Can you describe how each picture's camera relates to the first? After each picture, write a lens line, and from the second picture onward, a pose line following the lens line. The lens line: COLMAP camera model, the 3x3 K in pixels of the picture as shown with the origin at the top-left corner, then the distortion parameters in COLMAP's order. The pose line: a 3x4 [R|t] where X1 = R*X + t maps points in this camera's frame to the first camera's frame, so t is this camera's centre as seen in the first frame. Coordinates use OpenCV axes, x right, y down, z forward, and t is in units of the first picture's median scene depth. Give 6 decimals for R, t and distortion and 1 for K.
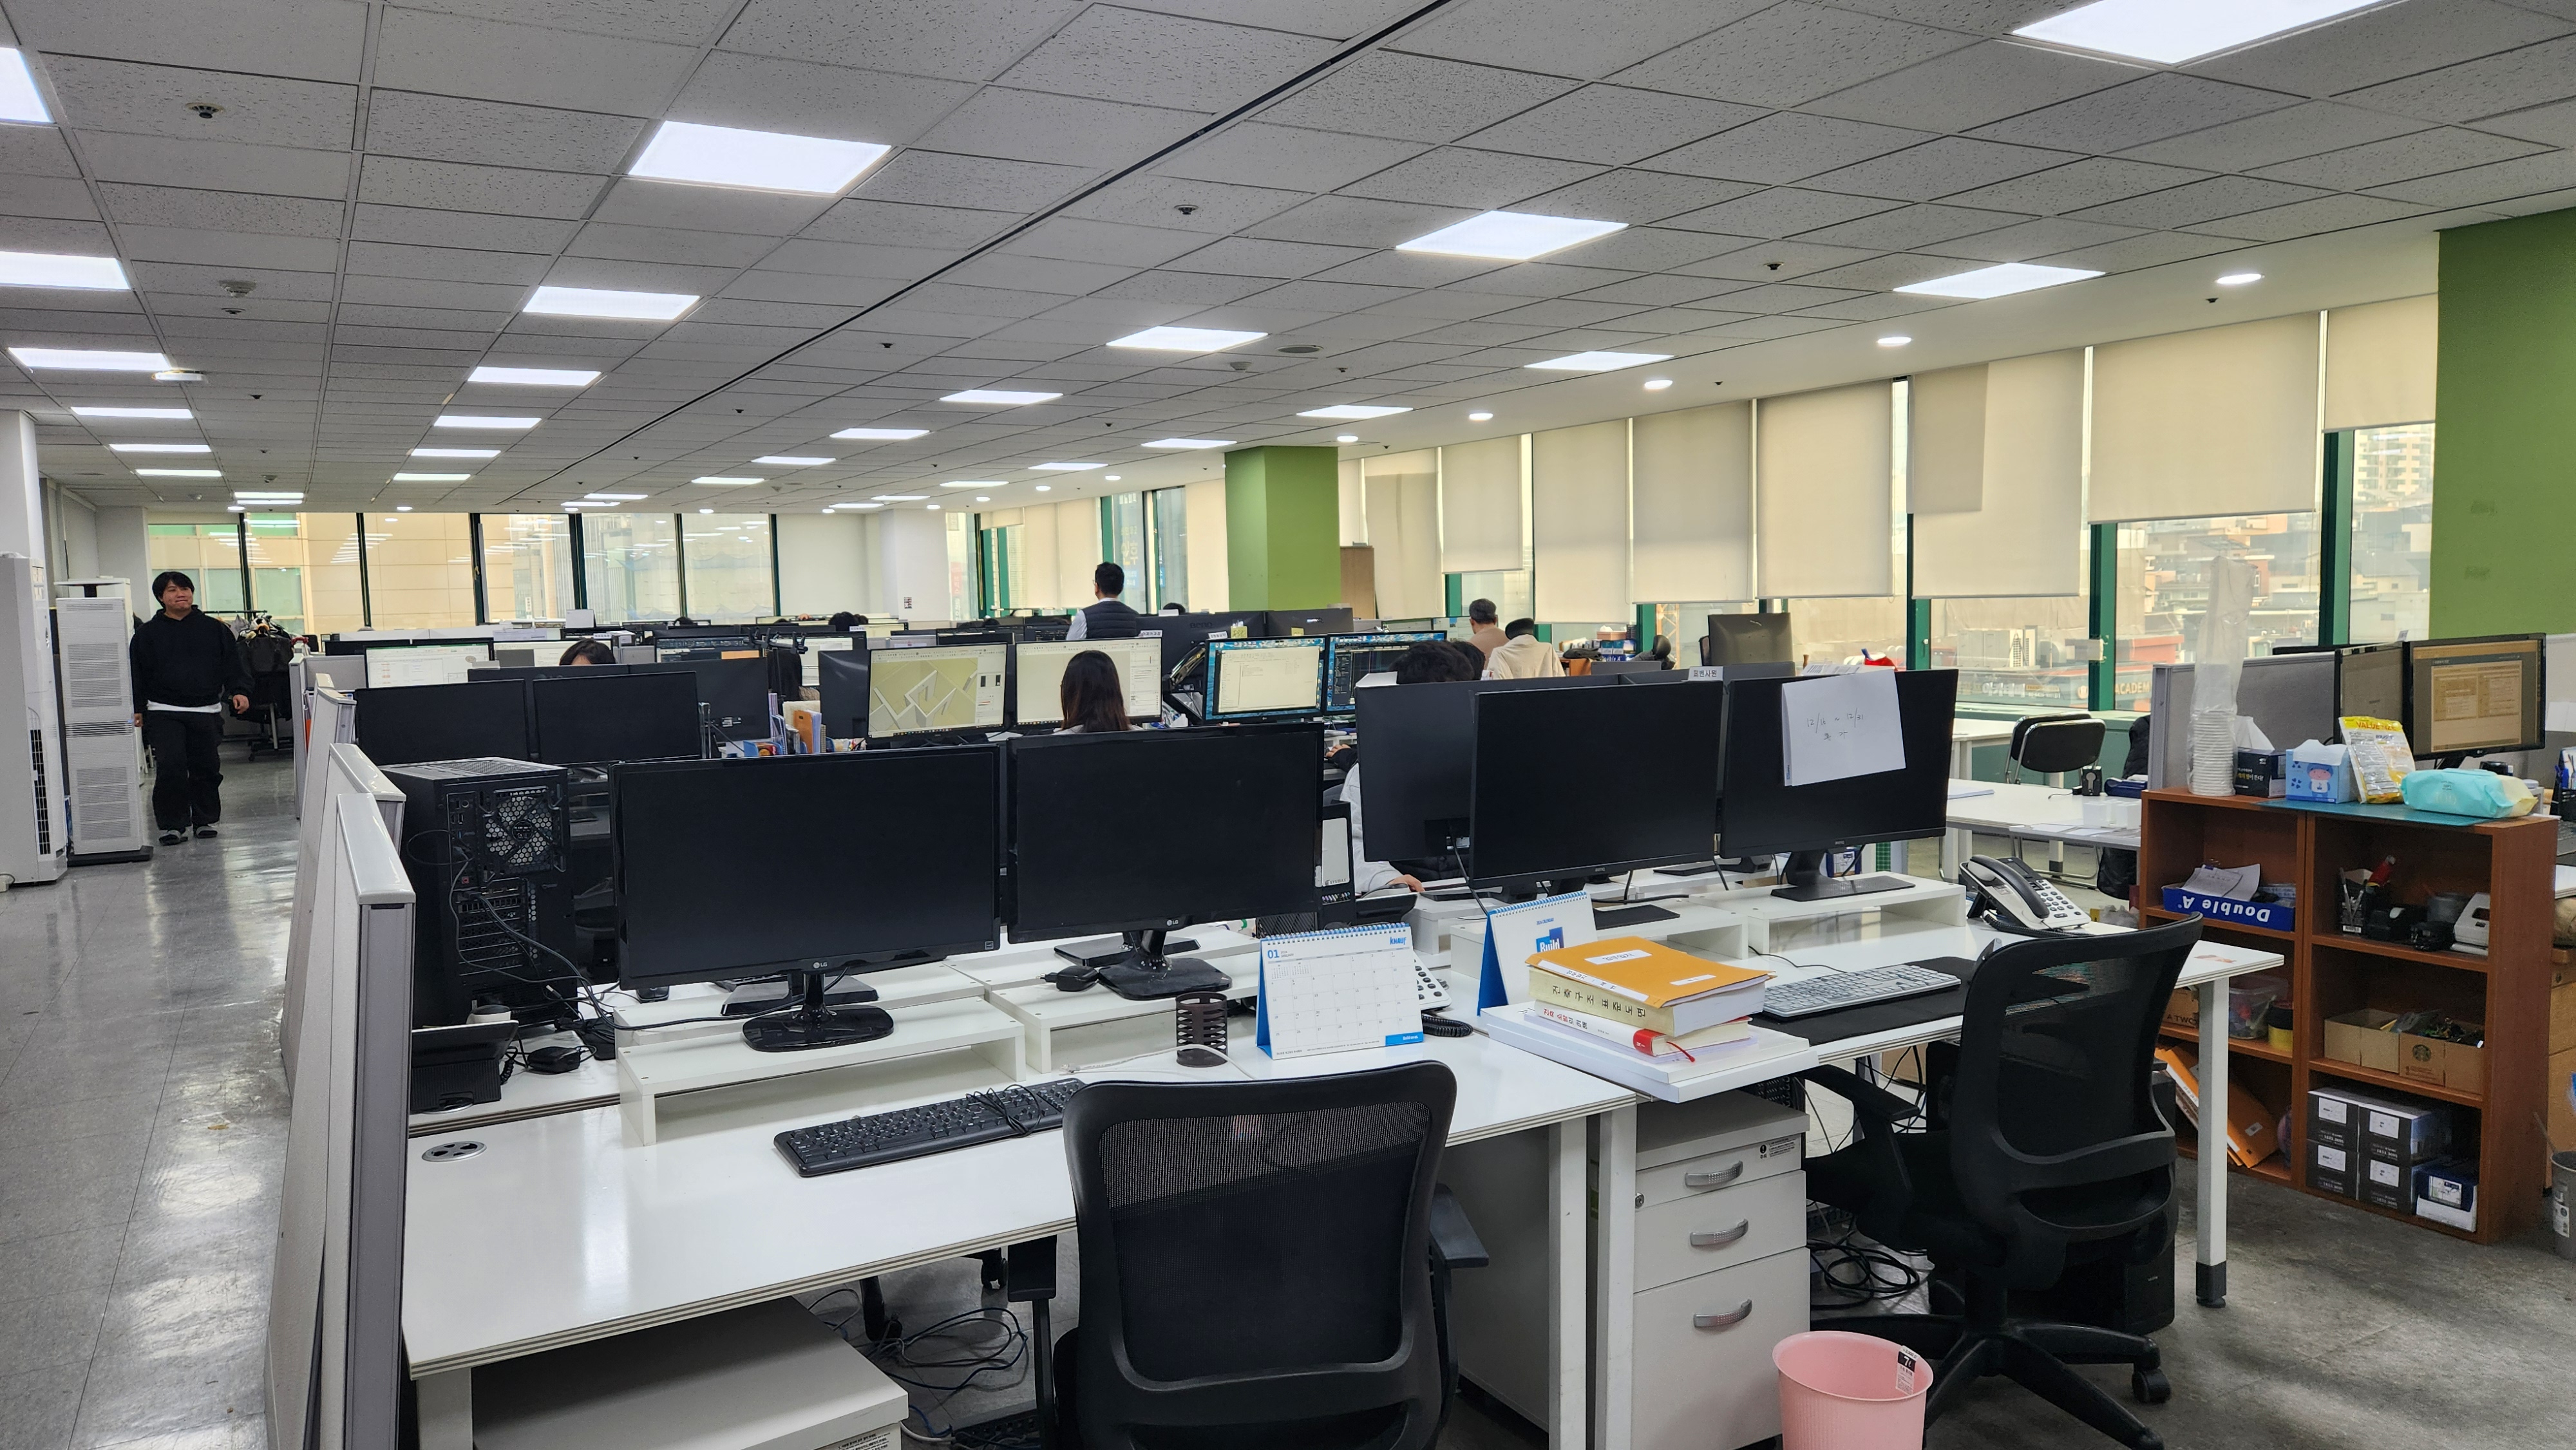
lens RADIAL K [[1720.4, 0, 1294.5], [0, 1720.4, 730.0], [0, 0, 1]] dist [0.084368, -0.072416]
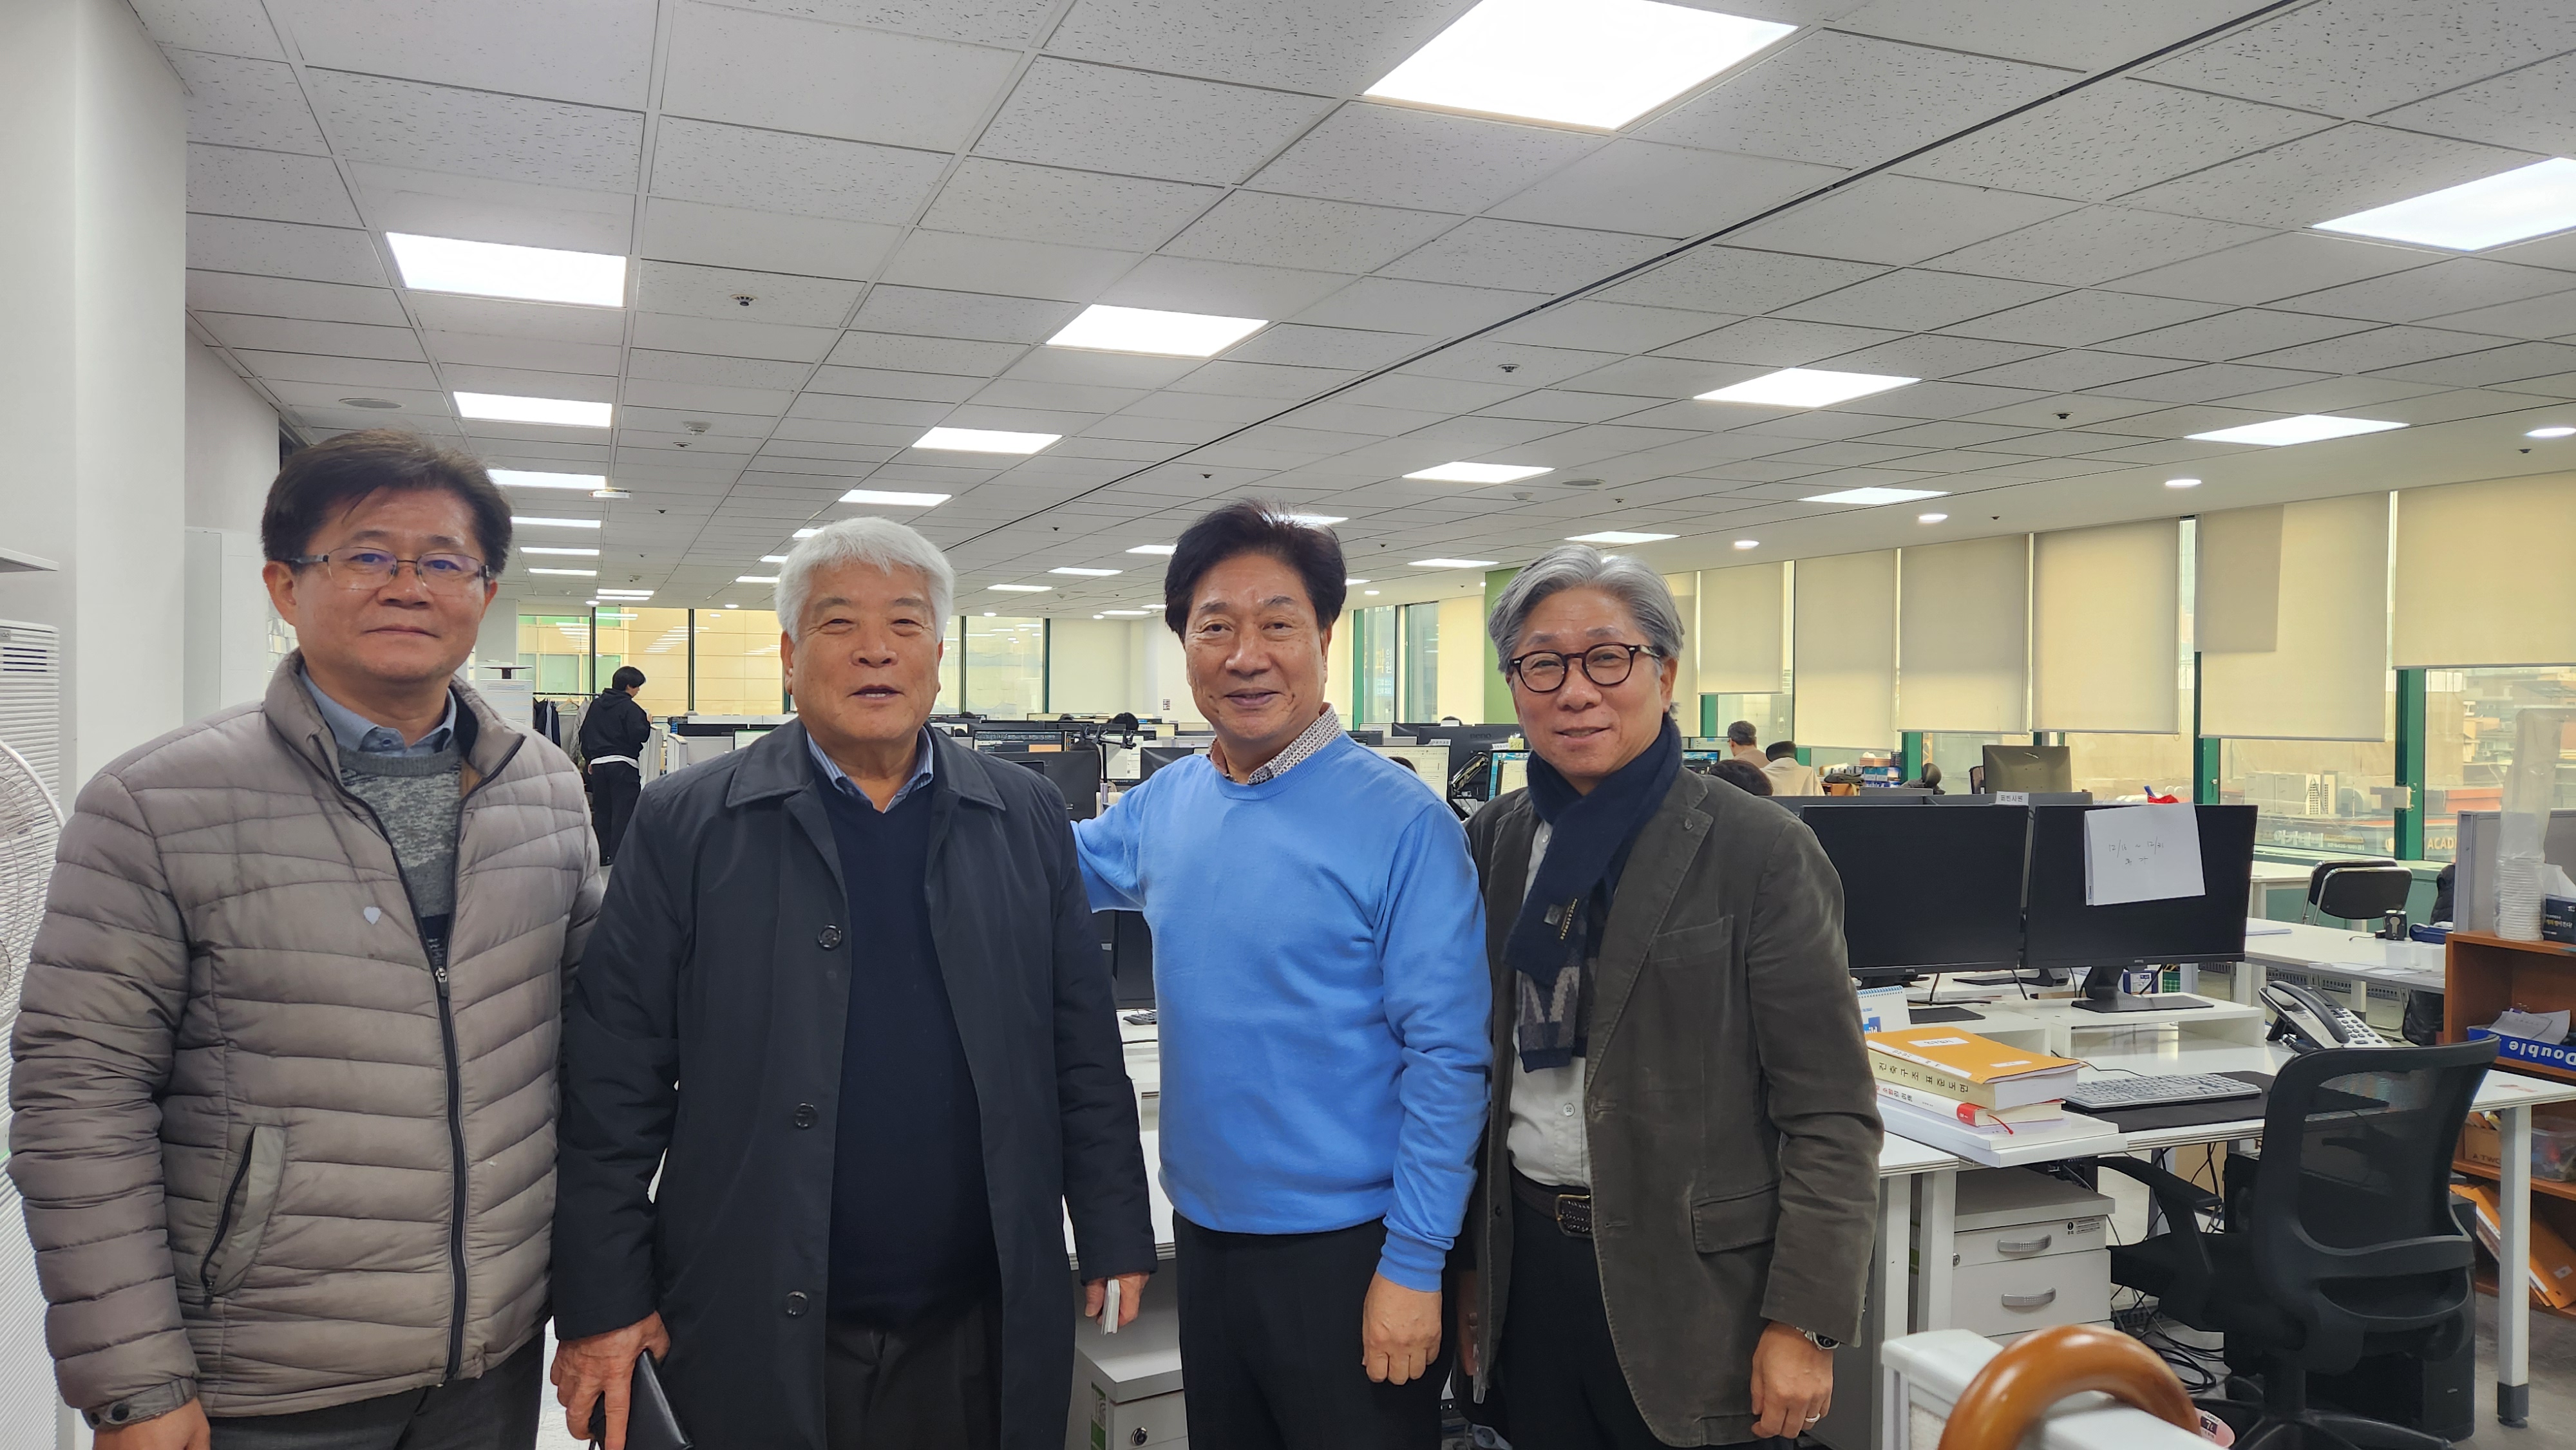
lens RADIAL K [[1713.2, 0, 1272.6], [0, 1713.2, 714.6], [0, 0, 1]] dist [0.086185, -0.071878]
pose [[0.988924, 0.034913, -0.144262, -0.043117], [-0.045253, 0.996588, -0.069030, 0.007170], [0.141359, 0.074794, 0.987129, -0.101121]]
